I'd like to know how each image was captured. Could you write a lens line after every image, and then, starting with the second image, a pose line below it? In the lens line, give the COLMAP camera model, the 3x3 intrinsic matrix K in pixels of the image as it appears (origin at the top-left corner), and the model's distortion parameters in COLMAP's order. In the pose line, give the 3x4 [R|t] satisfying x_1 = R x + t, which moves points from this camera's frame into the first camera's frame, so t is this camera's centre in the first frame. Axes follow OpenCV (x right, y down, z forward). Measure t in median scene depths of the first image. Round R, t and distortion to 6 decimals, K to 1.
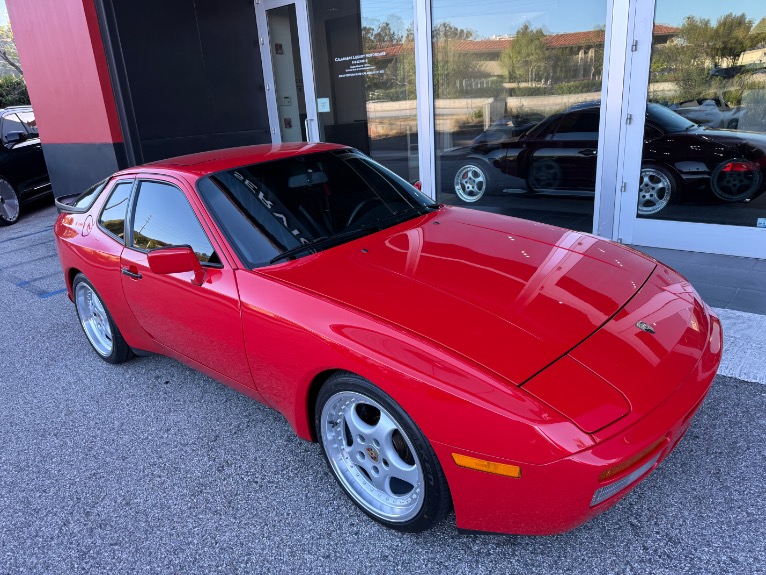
lens RADIAL K [[540.8, 0, 384.2], [0, 540.8, 289.1], [0, 0, 1]] dist [0.002400, -0.004278]
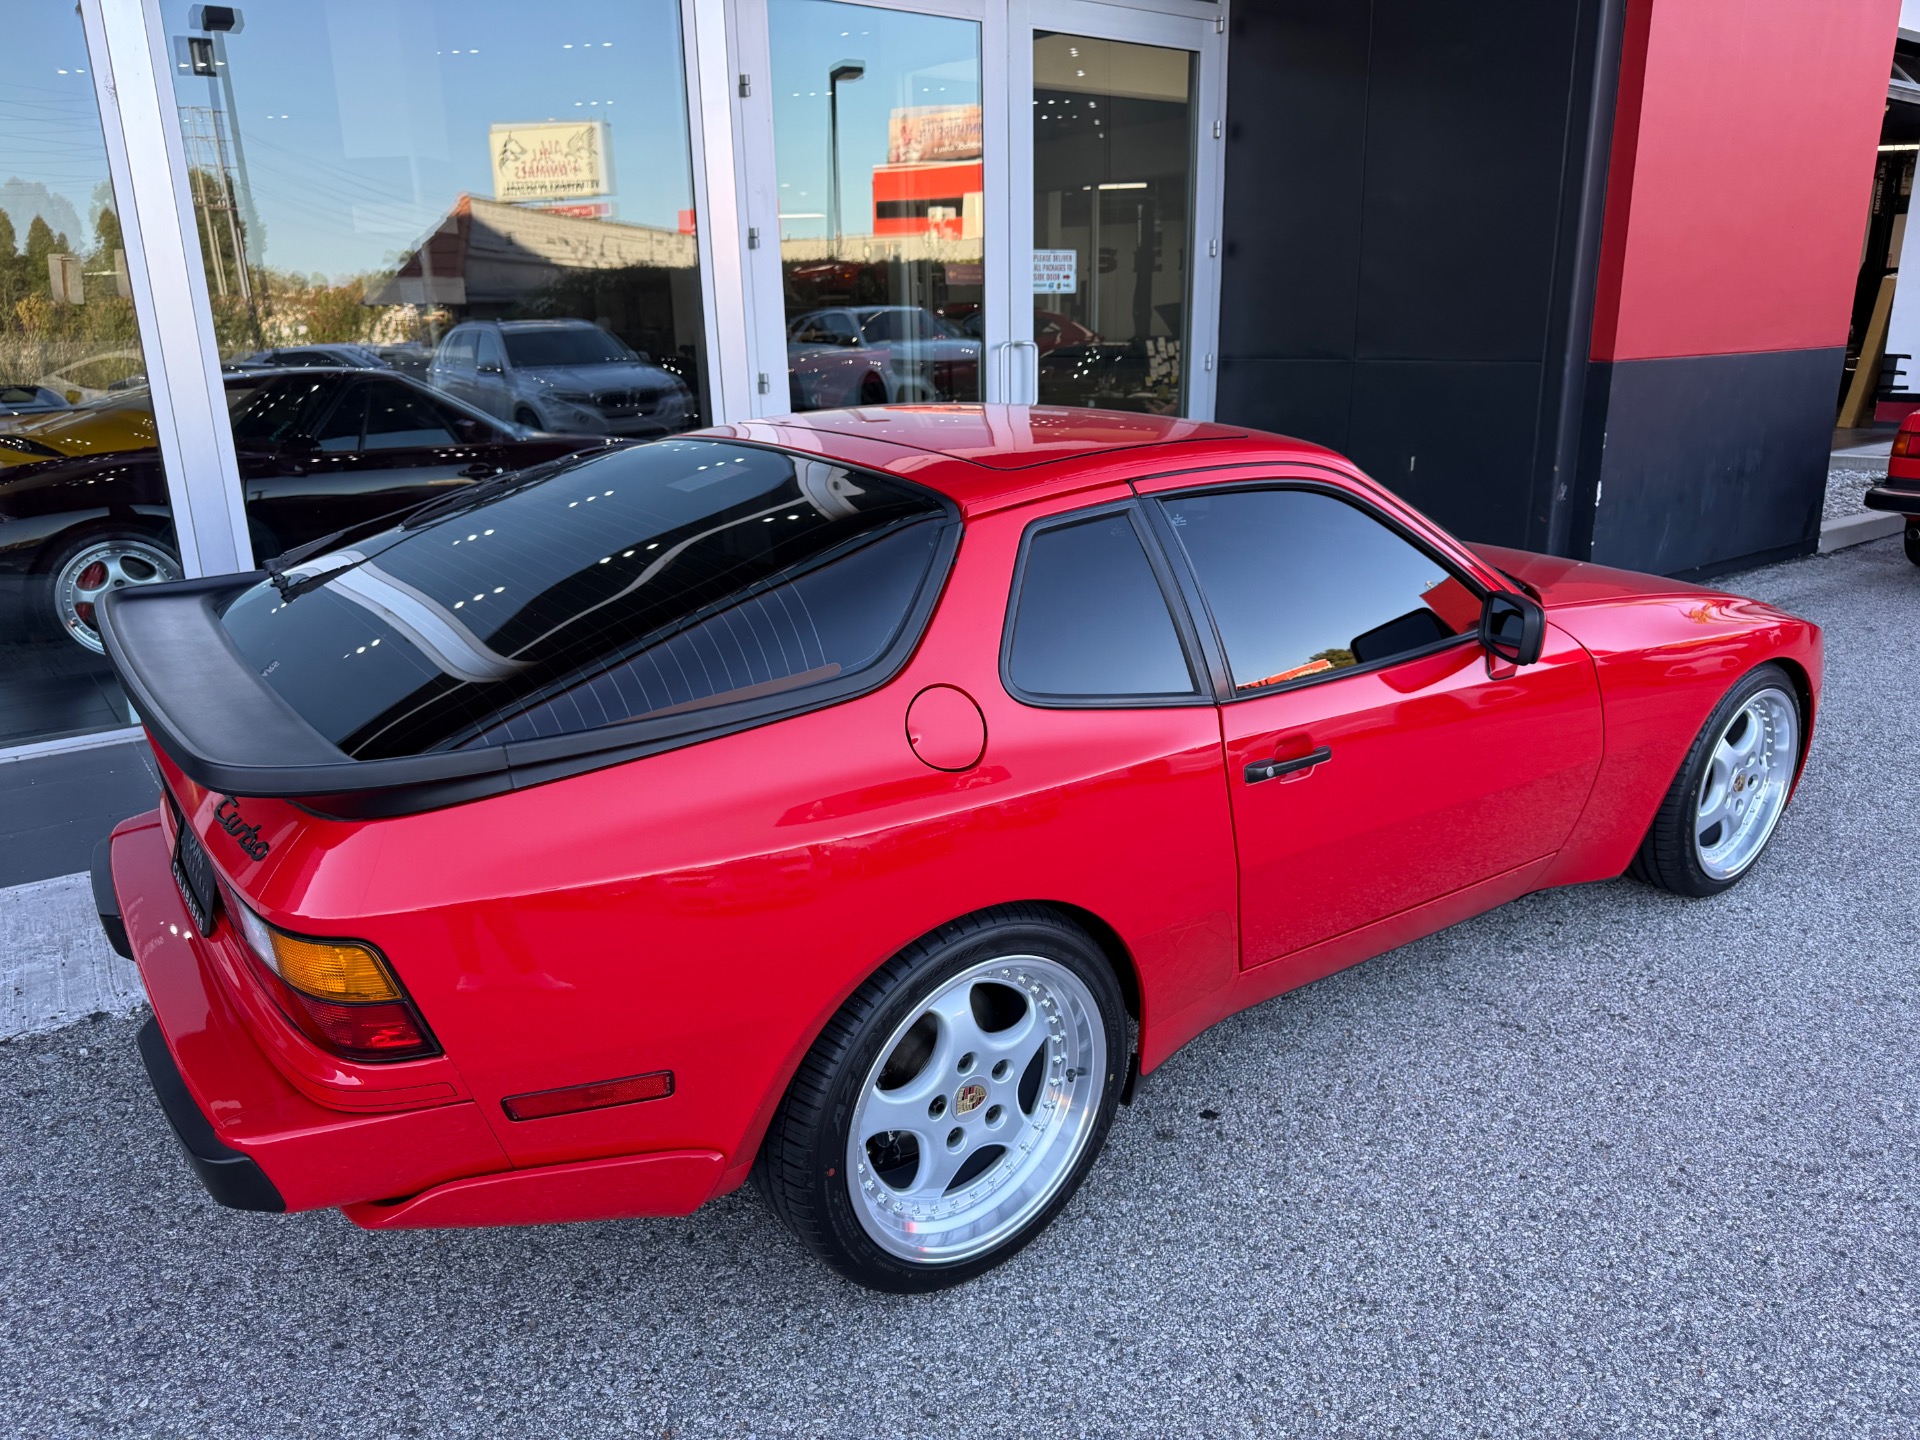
lens RADIAL K [[1355.4, 0, 963.7], [0, 1355.4, 734.4], [0, 0, 1]] dist [0.006019, -0.008449]
pose [[0.220011, -0.221750, 0.949959, -1.048403], [0.315595, 0.937629, 0.145780, -0.184142], [-0.923036, 0.267729, 0.276272, 0.779857]]
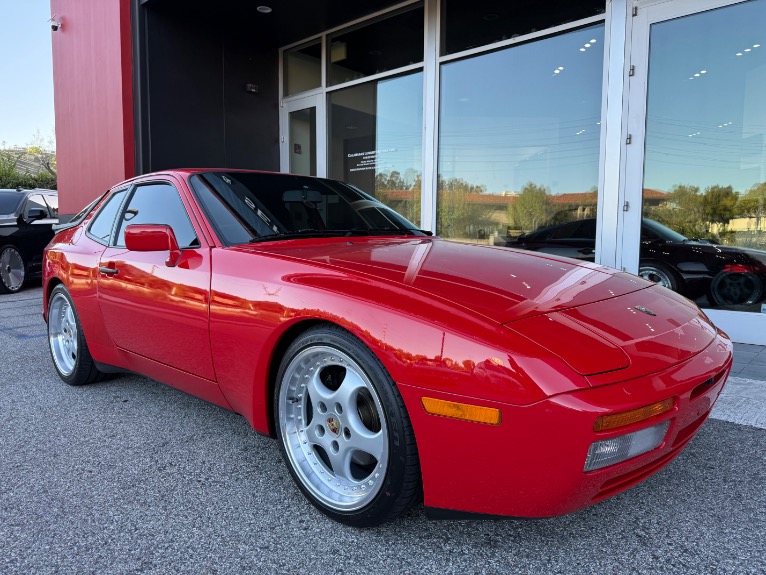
lens RADIAL K [[540.8, 0, 384.2], [0, 540.8, 289.1], [0, 0, 1]] dist [0.002400, -0.004278]
pose [[0.997089, 0.074899, -0.014277, 0.030057], [-0.076134, 0.967766, -0.240068, 0.160791], [-0.004164, 0.240456, 0.970651, 0.060209]]
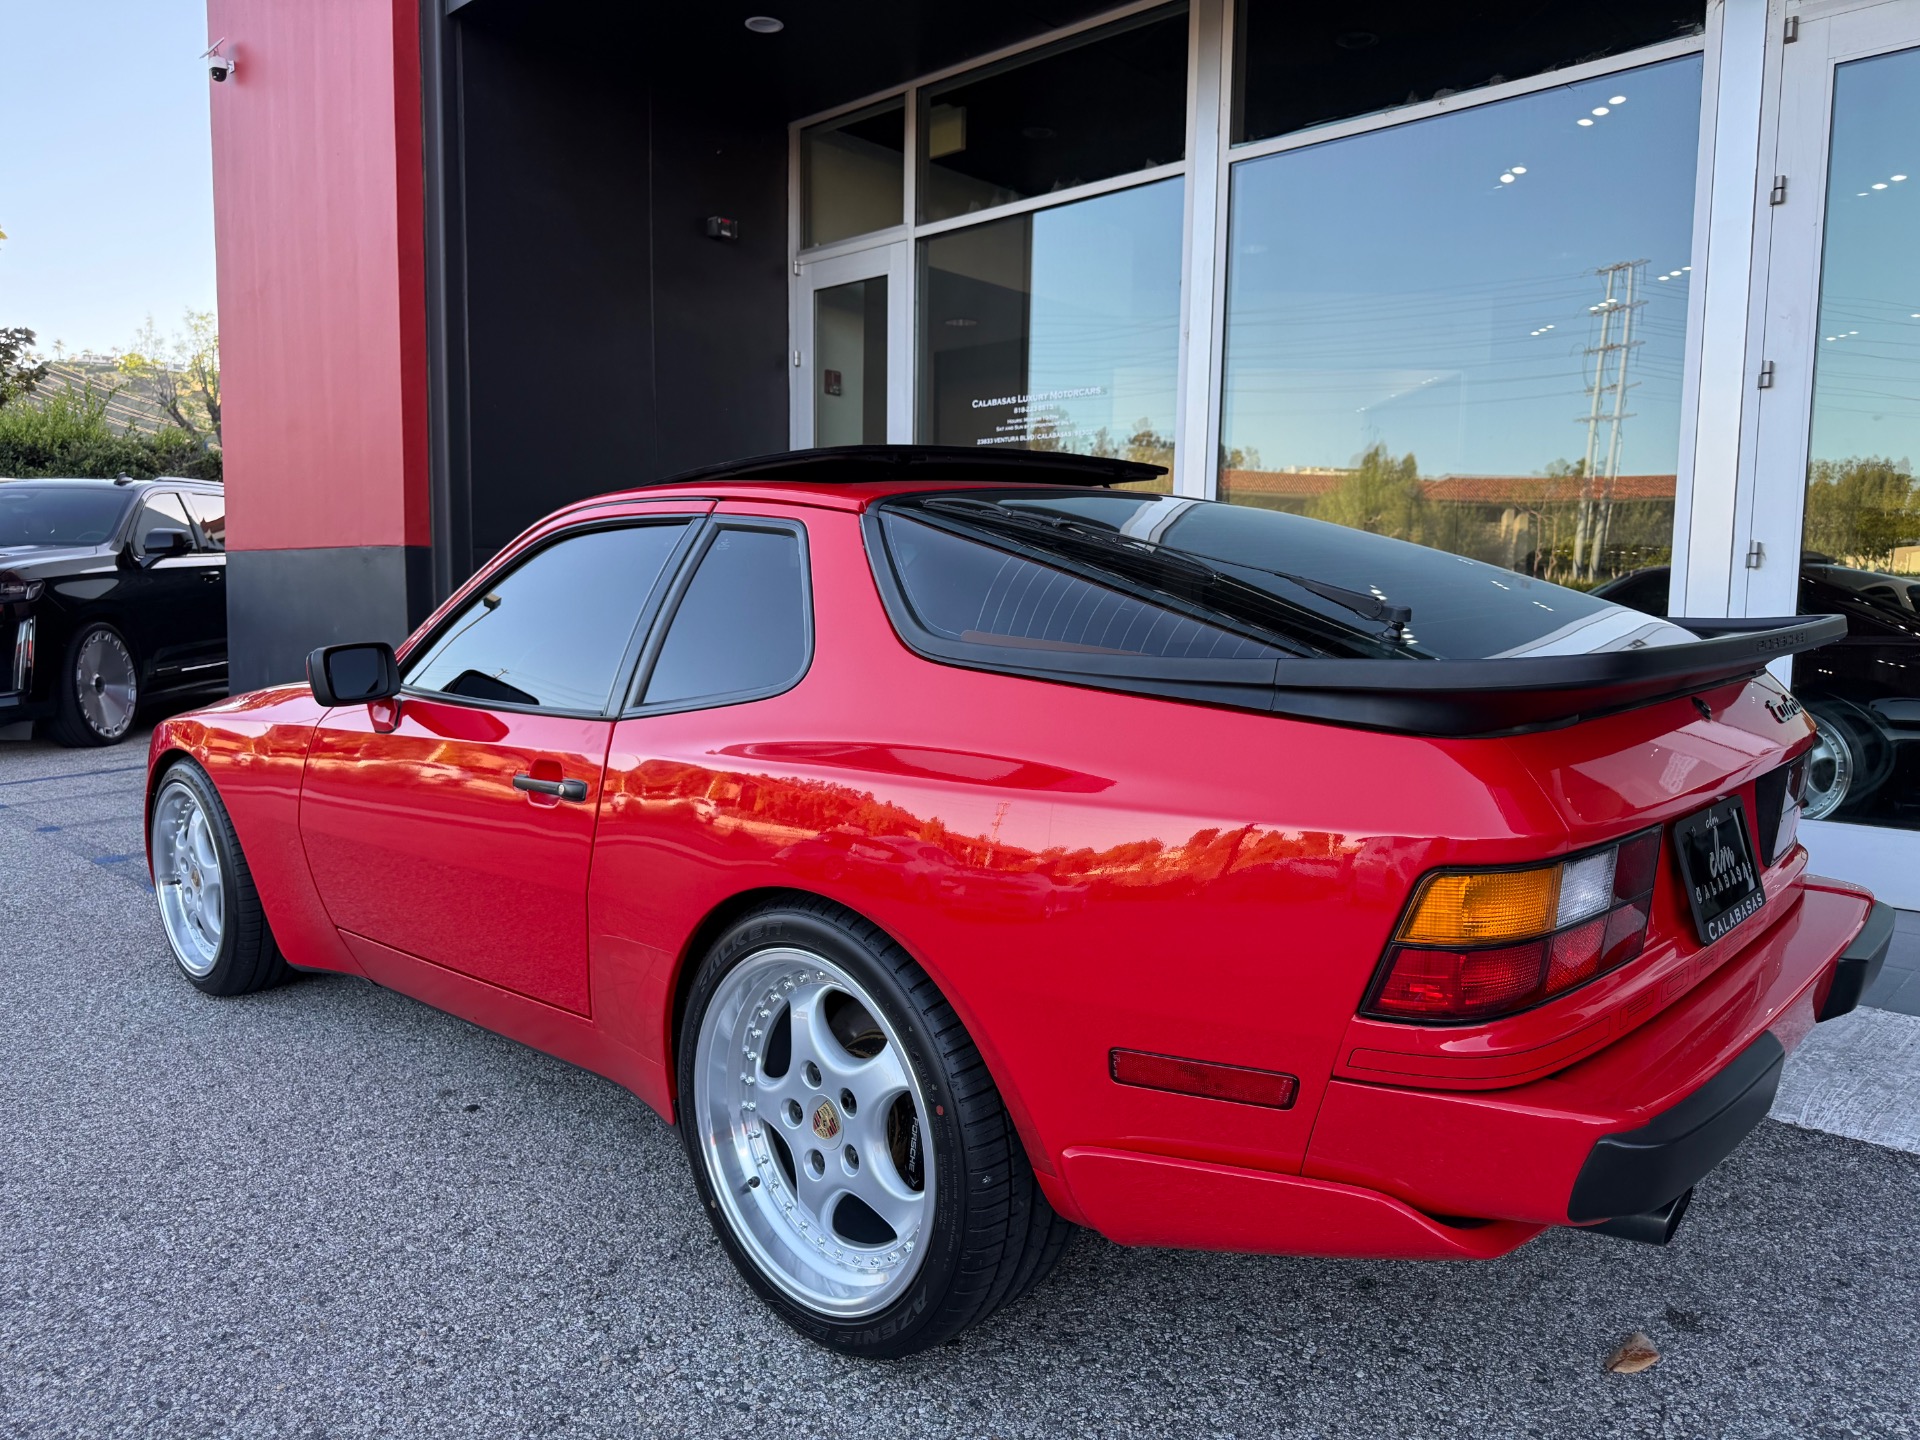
lens RADIAL K [[1357.6, 0, 954.7], [0, 1357.6, 727.1], [0, 0, 1]] dist [0.006191, -0.008467]
pose [[0.995540, 0.083805, -0.043334, -0.077281], [-0.091531, 0.969283, -0.228280, 0.098597], [0.022872, 0.231228, 0.972631, 0.113920]]
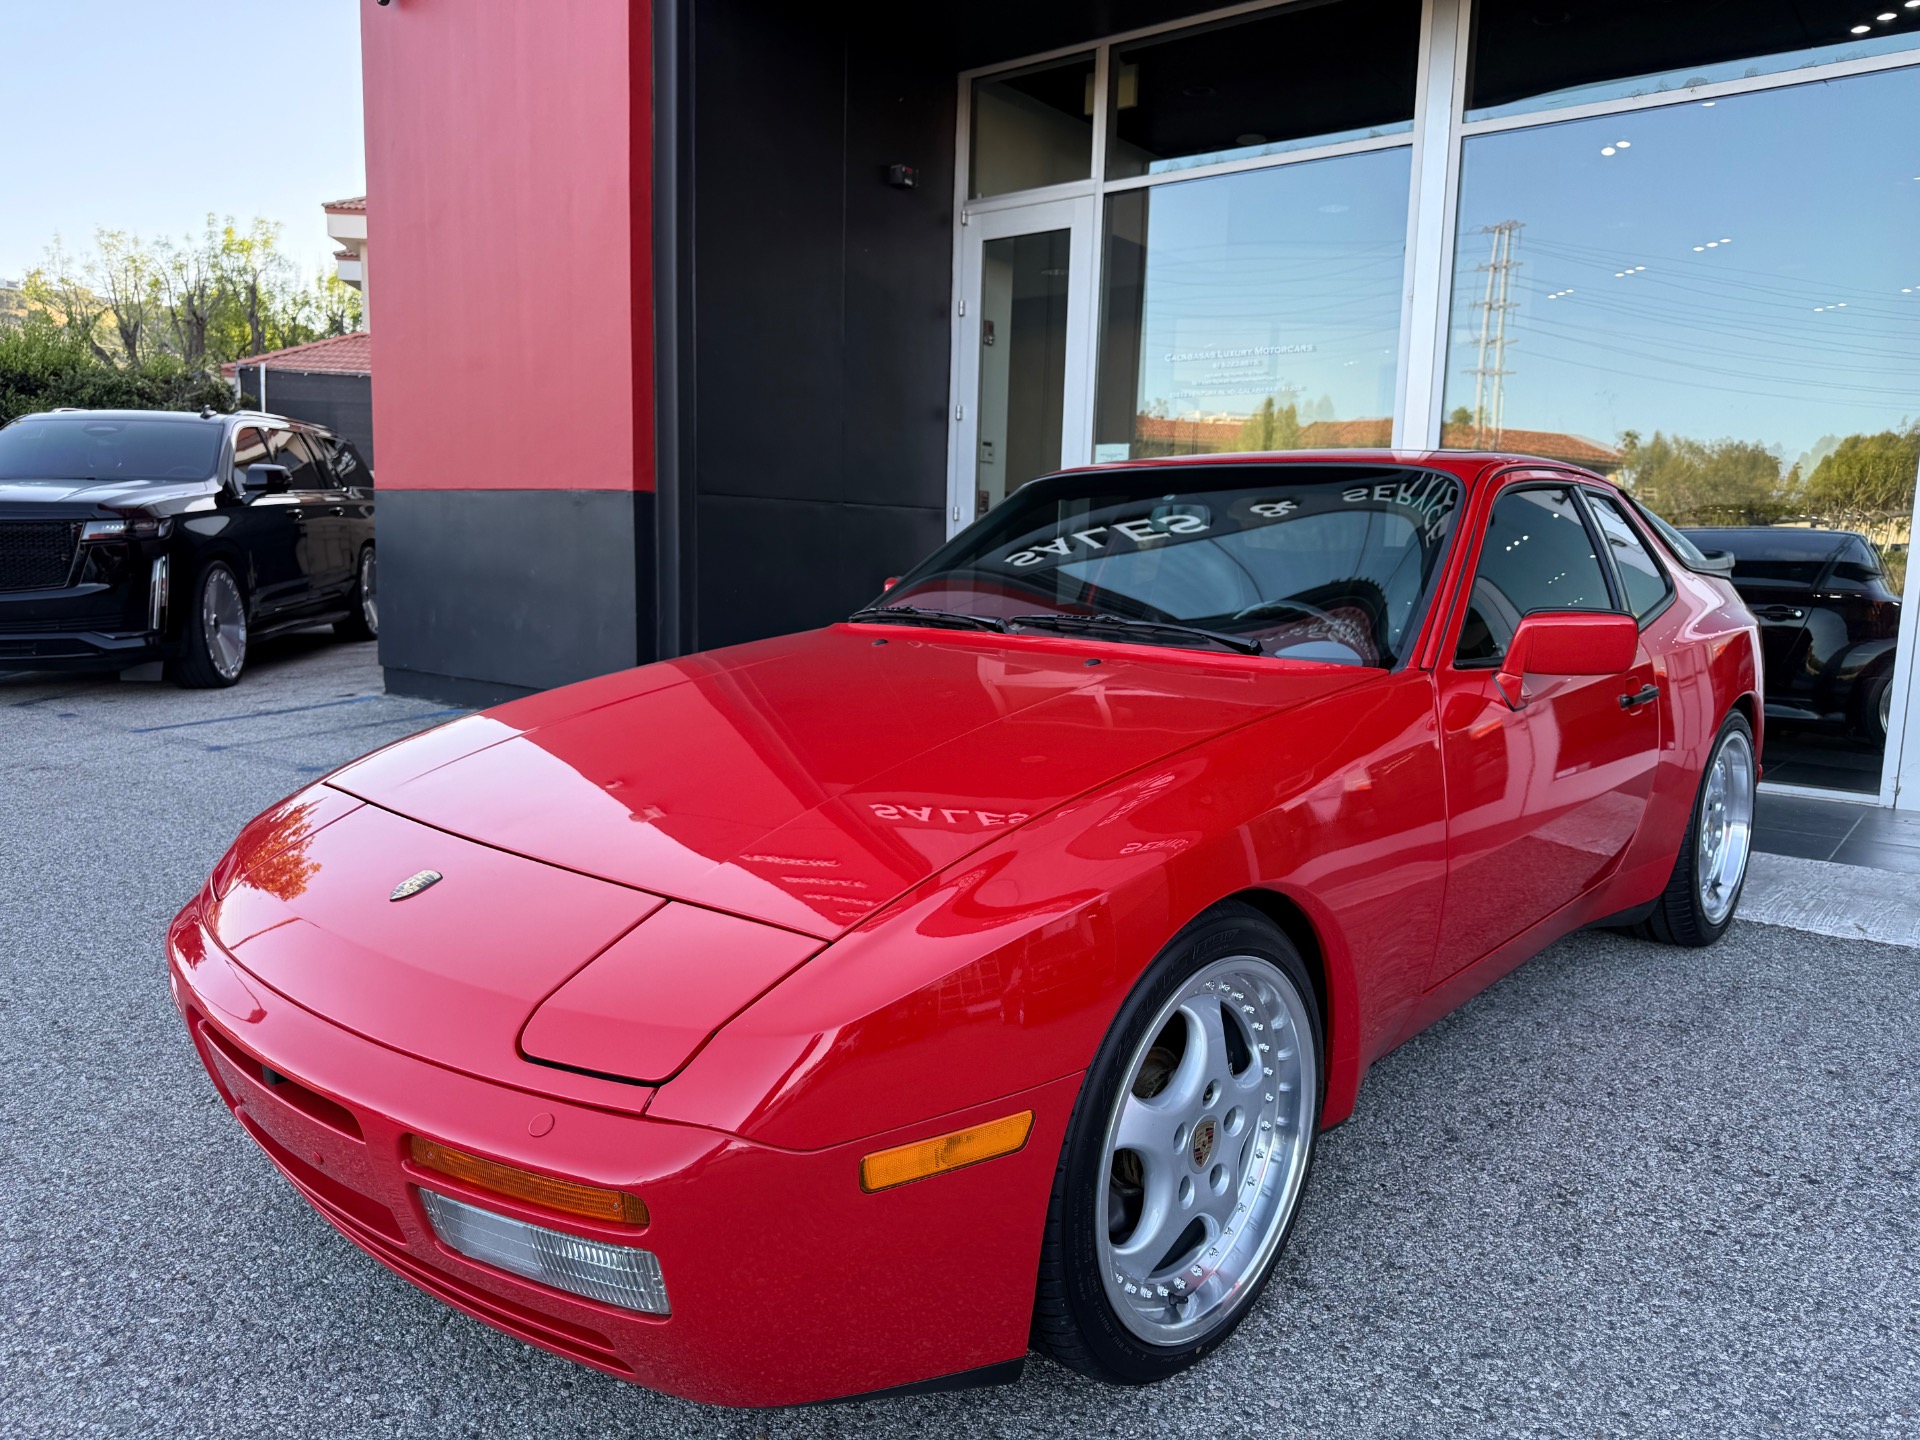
lens RADIAL K [[1355.4, 0, 963.7], [0, 1355.4, 734.4], [0, 0, 1]] dist [0.006019, -0.008449]
pose [[0.995304, 0.086138, 0.044168, -0.527851], [-0.076200, 0.978568, -0.191305, 0.157739], [-0.059700, 0.187041, 0.980536, 0.046760]]
